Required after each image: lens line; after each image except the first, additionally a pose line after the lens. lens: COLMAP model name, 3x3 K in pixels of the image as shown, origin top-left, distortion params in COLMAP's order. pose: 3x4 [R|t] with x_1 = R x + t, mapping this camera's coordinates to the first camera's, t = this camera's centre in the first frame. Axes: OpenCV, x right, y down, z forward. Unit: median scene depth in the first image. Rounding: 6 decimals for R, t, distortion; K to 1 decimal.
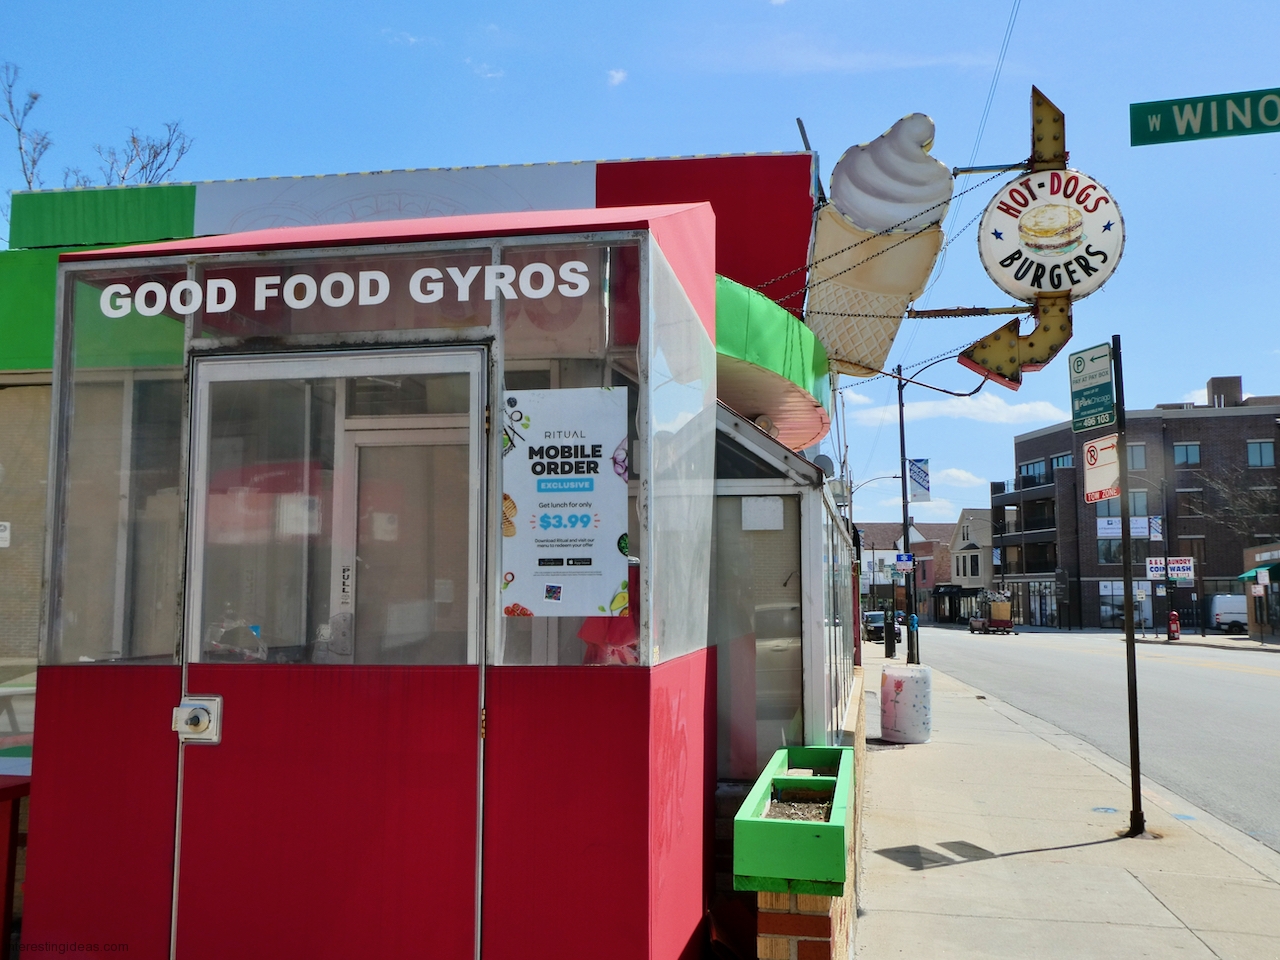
lens RADIAL K [[1188.4, 0, 640.0], [0, 1188.4, 480.0], [0, 0, 1]] dist [0.003931, -0.004931]
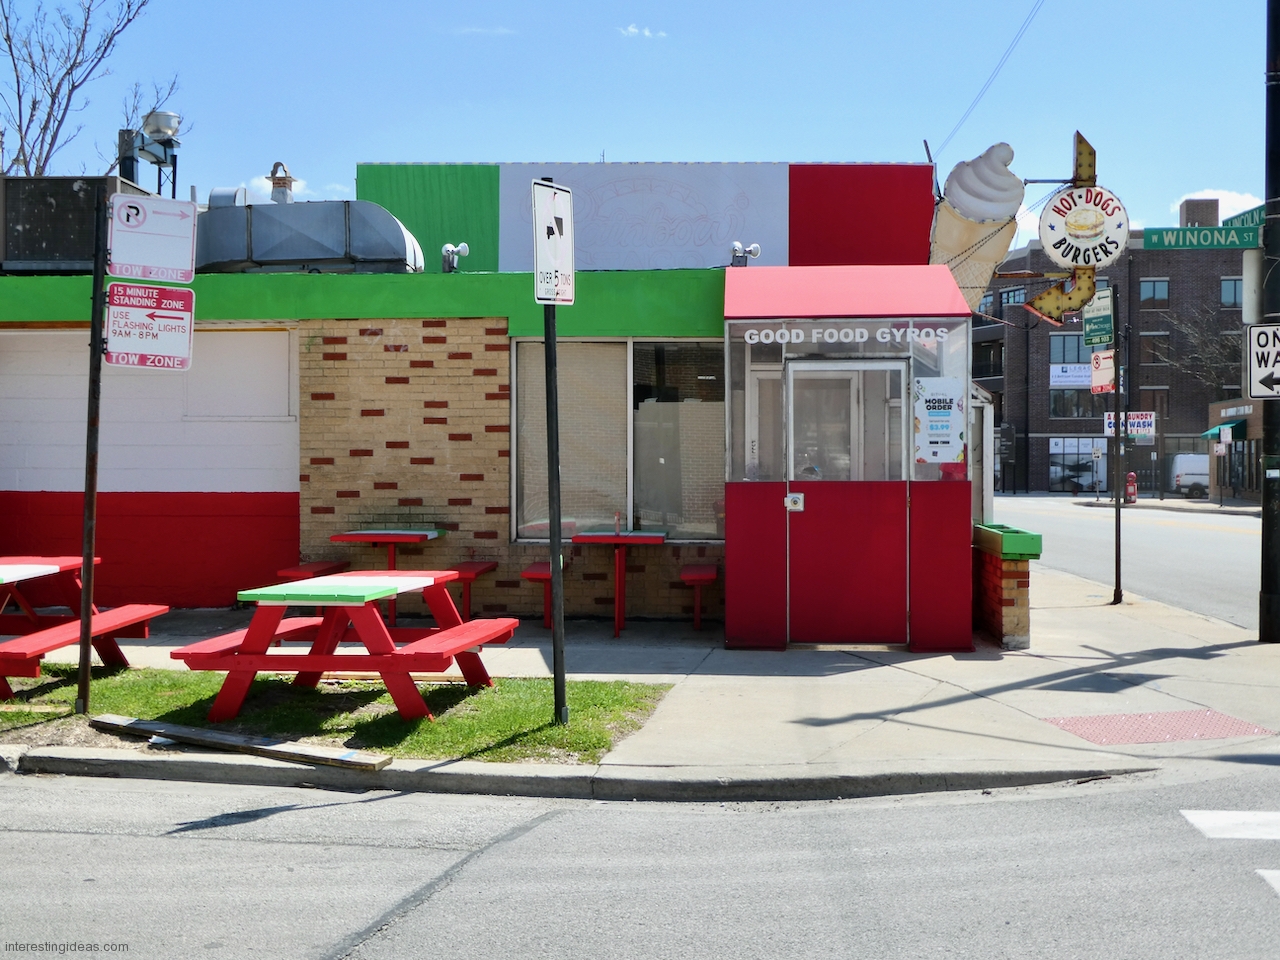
lens RADIAL K [[1544.2, 0, 640.0], [0, 1544.2, 480.0], [0, 0, 1]] dist [0.001180, 0.005745]
pose [[0.993543, 0.000023, 0.113458, -0.477649], [-0.012945, 0.993493, 0.113154, -0.098549], [-0.112717, -0.113892, 0.987078, -1.005401]]
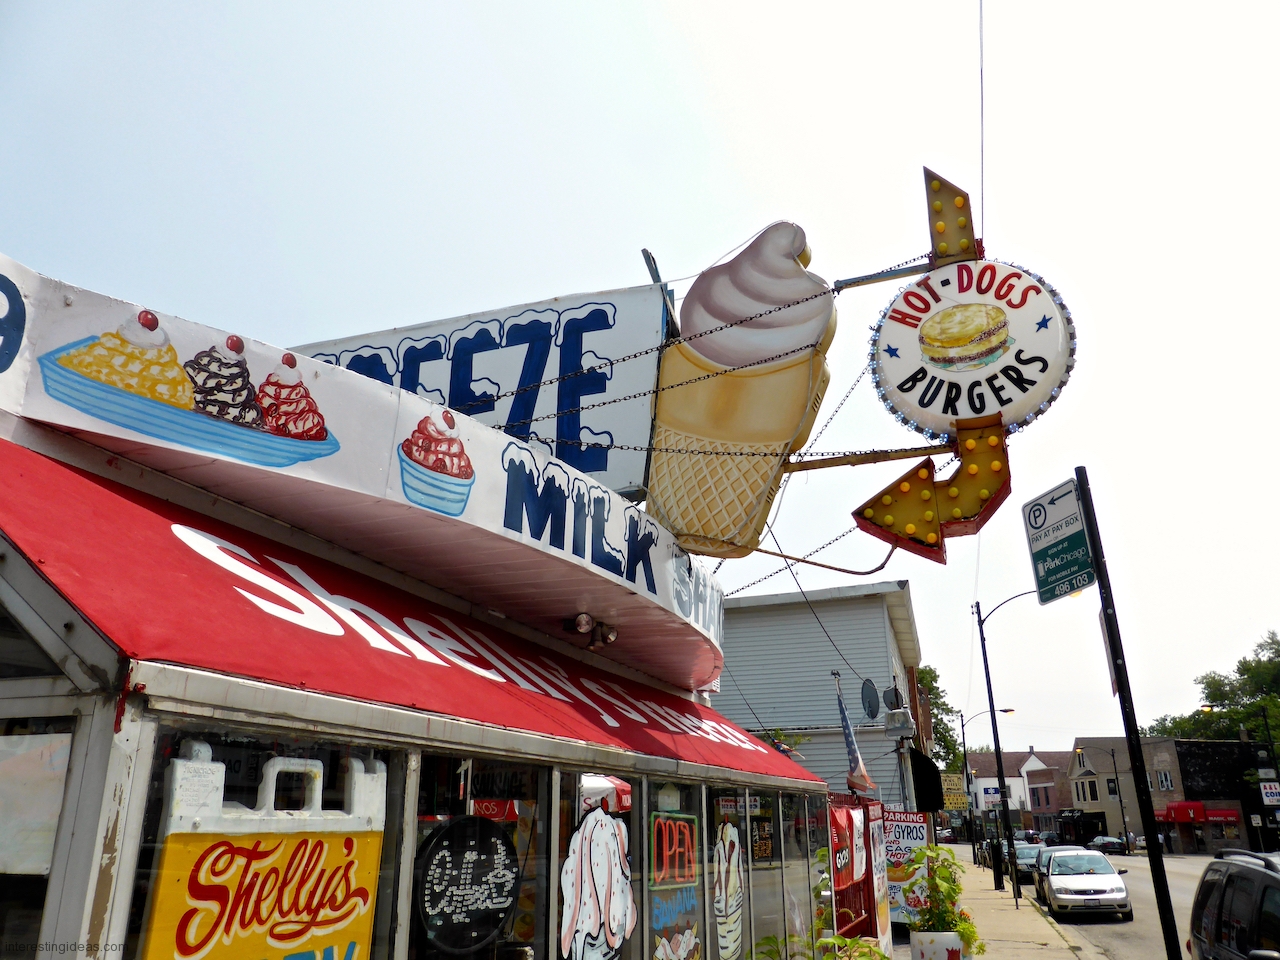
lens RADIAL K [[960.5, 0, 640.0], [0, 960.5, 480.0], [0, 0, 1]] dist [-0.006282, -0.000198]
pose [[0.987881, -0.055941, -0.144779, 0.230544], [0.019314, 0.969846, -0.242952, 0.010291], [0.154005, 0.237211, 0.959173, 0.432862]]
